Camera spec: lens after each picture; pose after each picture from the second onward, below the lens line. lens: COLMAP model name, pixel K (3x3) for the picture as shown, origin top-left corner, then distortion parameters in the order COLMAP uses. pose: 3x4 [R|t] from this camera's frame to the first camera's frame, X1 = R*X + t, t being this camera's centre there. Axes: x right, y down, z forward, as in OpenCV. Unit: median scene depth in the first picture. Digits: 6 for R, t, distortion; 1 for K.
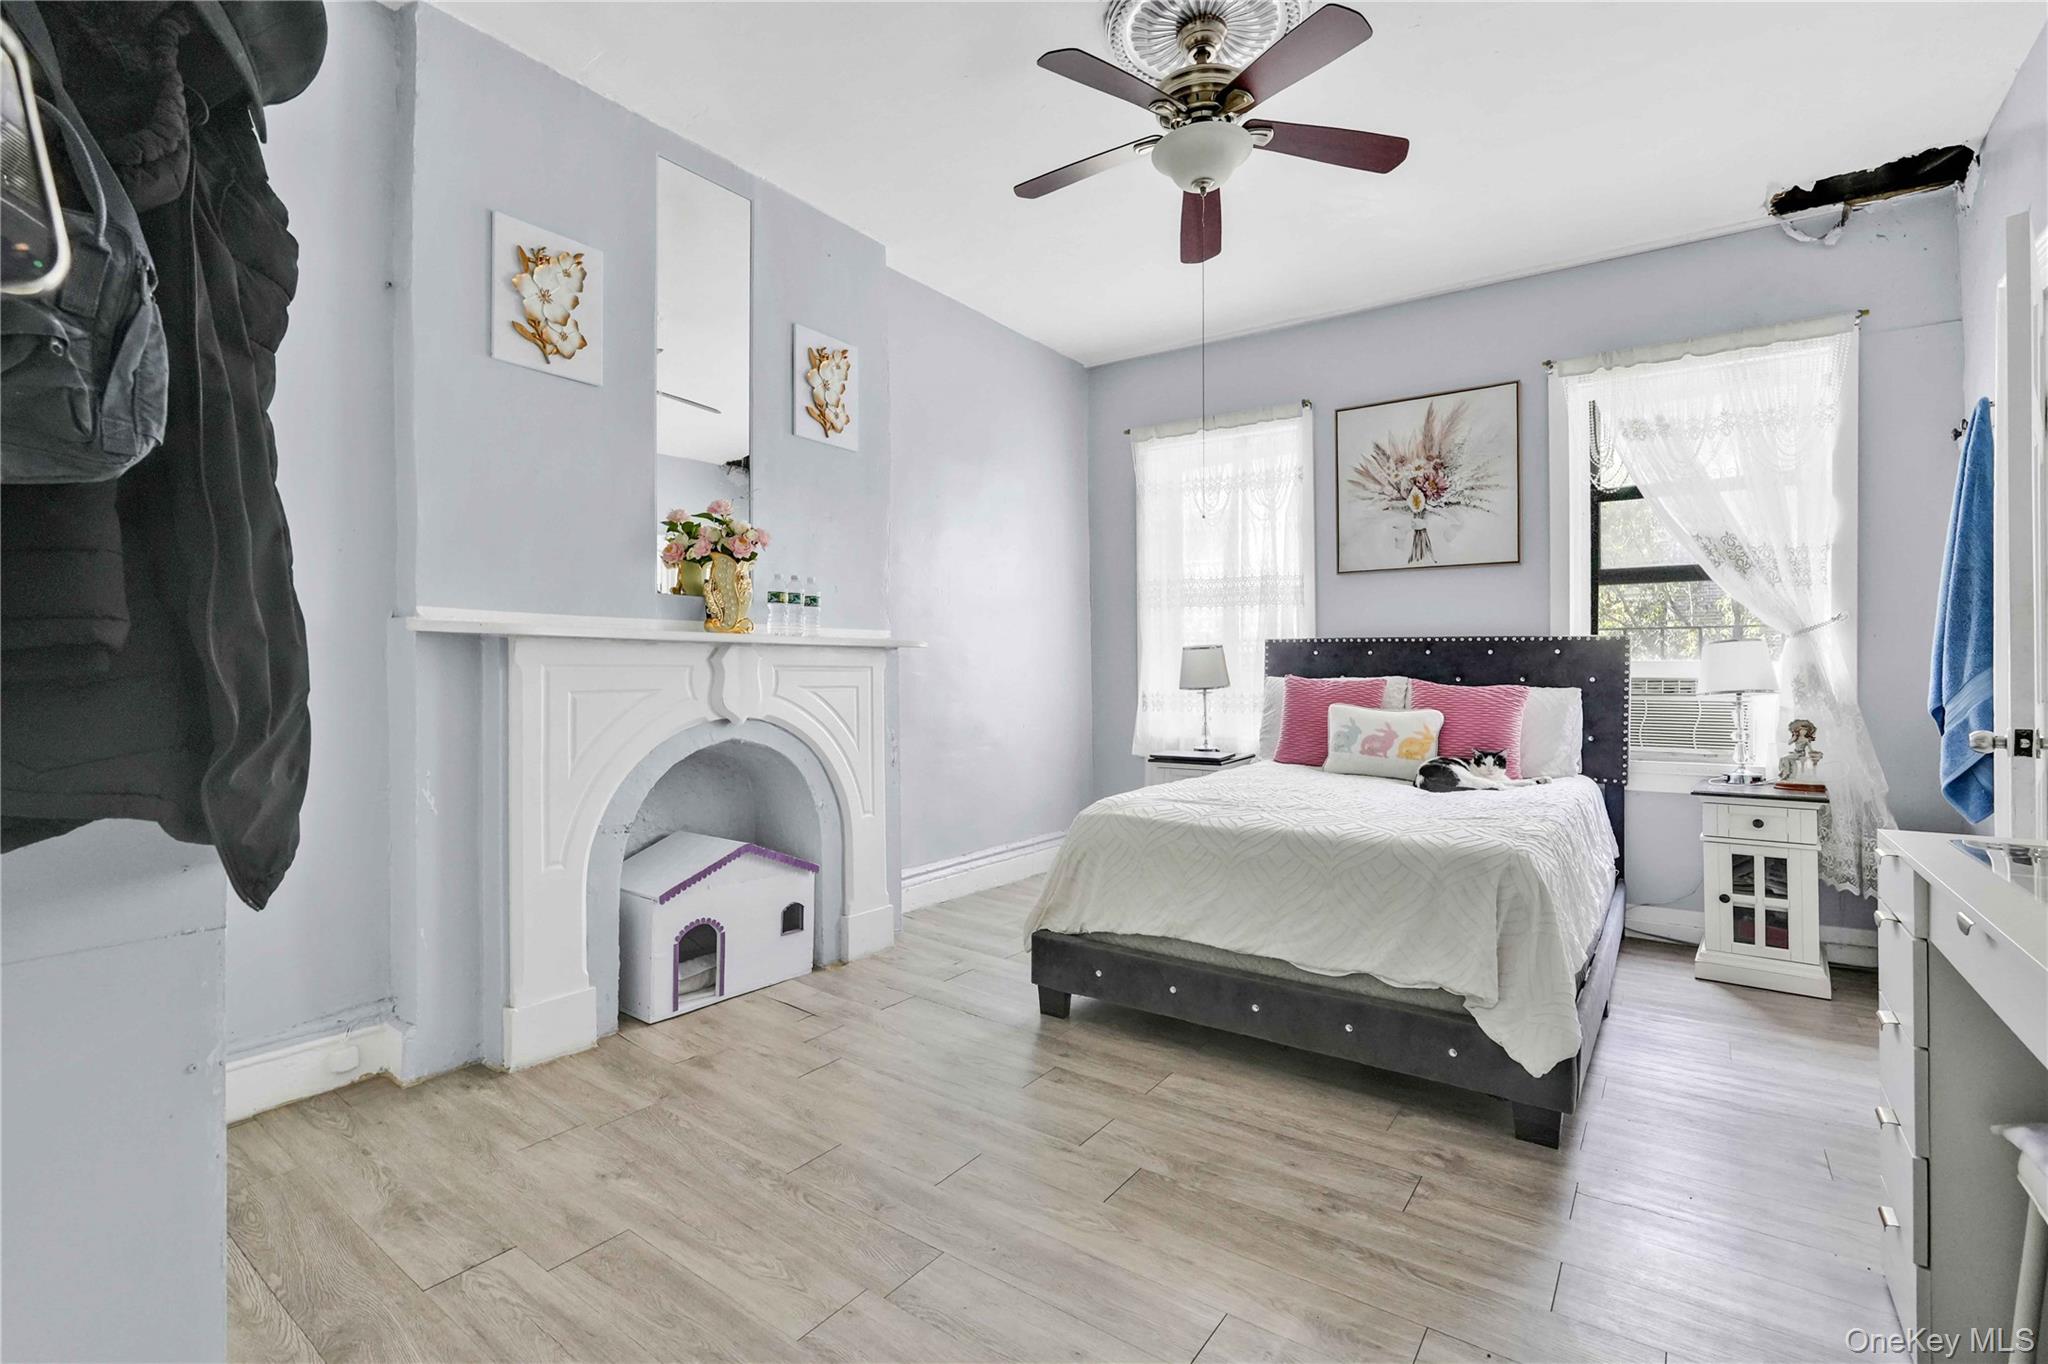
lens RADIAL K [[923.2, 0, 1022.5], [0, 923.2, 675.3], [0, 0, 1]] dist [-0.002378, 0.000082]
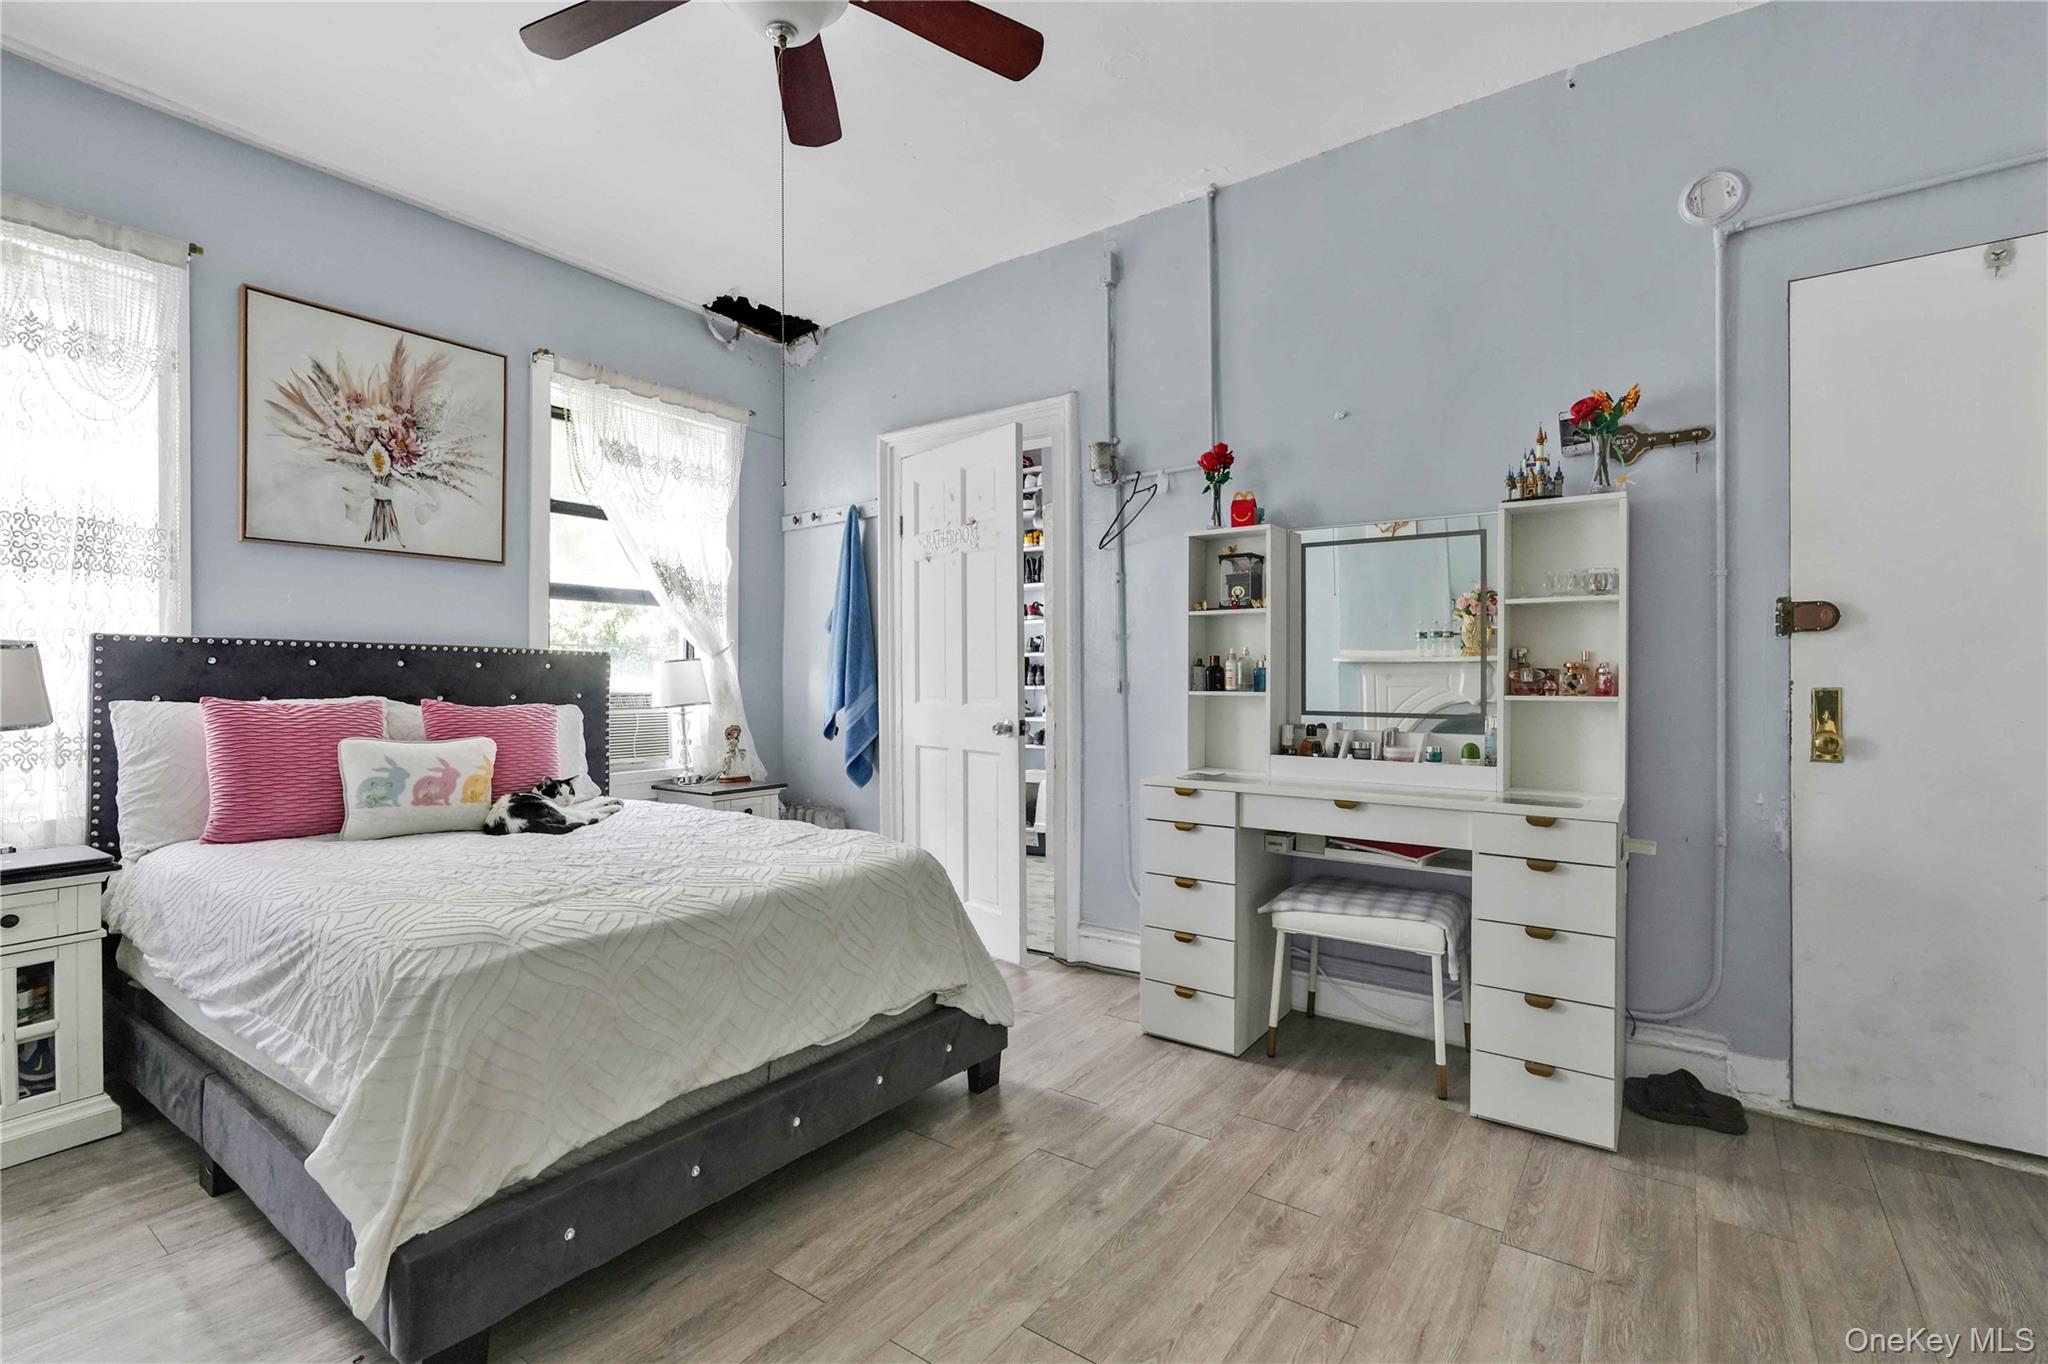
lens RADIAL K [[923.2, 0, 1030.2], [0, 923.2, 675.0], [0, 0, 1]] dist [-0.002378, 0.000082]
pose [[0.000512, 0.003318, 0.999994, -0.341819], [0.005114, 0.999981, -0.003320, -0.010897], [-0.999987, 0.005115, 0.000495, 0.508097]]
